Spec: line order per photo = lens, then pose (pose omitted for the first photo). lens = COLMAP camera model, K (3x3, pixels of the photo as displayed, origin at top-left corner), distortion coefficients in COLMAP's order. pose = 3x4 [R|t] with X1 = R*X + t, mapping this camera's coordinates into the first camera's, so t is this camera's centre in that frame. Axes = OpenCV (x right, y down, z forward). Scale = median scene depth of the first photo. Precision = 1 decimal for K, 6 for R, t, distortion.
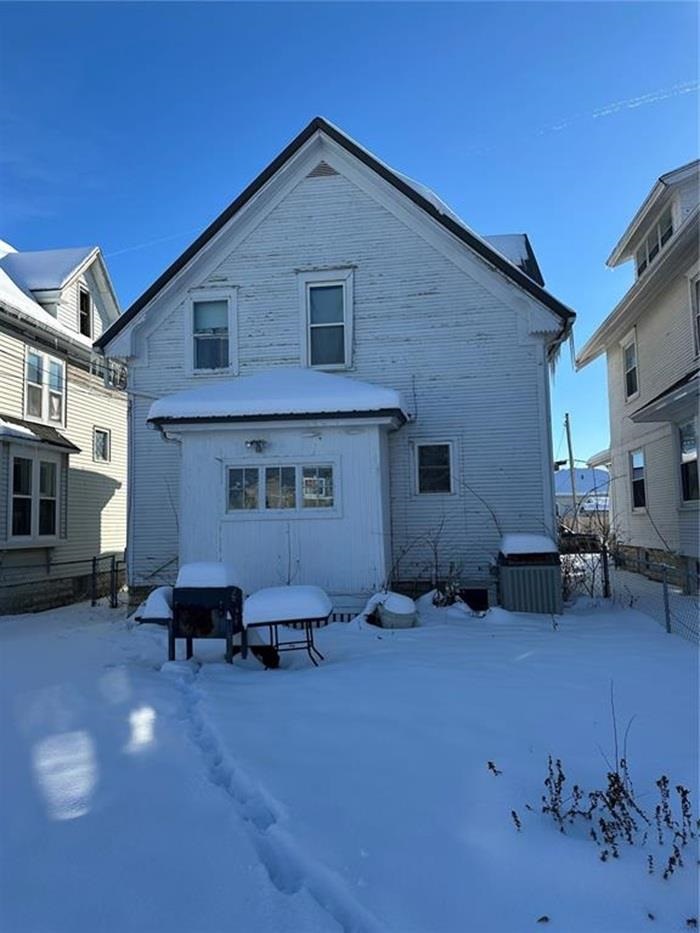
lens RADIAL K [[657.9, 0, 350.7], [0, 657.9, 465.1], [0, 0, 1]] dist [0.041890, -0.008924]
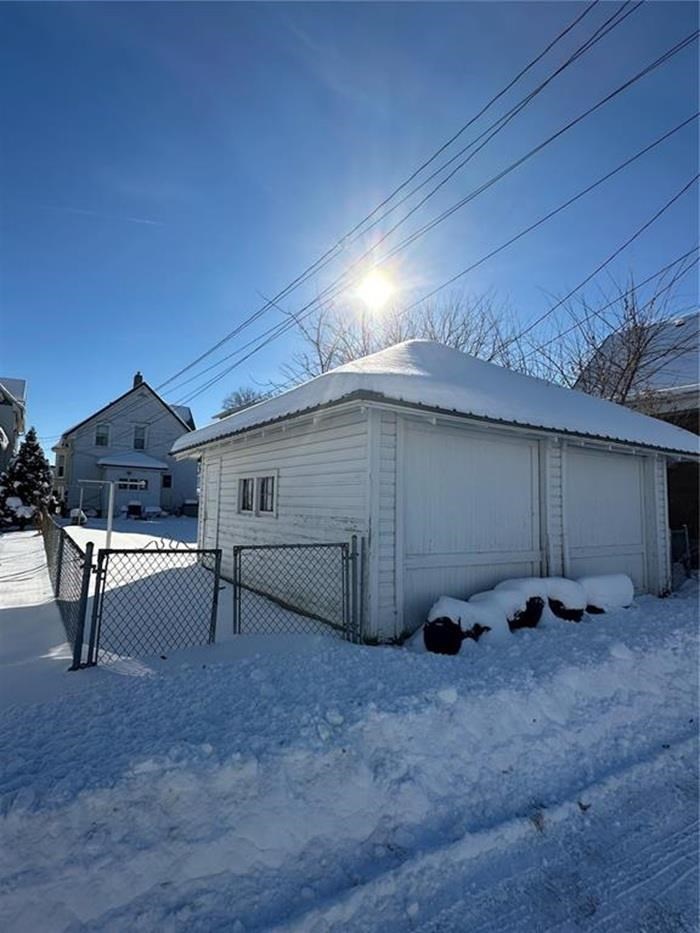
lens RADIAL K [[489.5, 0, 351.0], [0, 489.5, 463.9], [0, 0, 1]] dist [0.002443, 0.000107]
pose [[0.763352, 0.097608, 0.638565, -0.992336], [-0.100642, 0.994418, -0.031694, -0.125245], [-0.638094, -0.040073, 0.768915, -2.089699]]
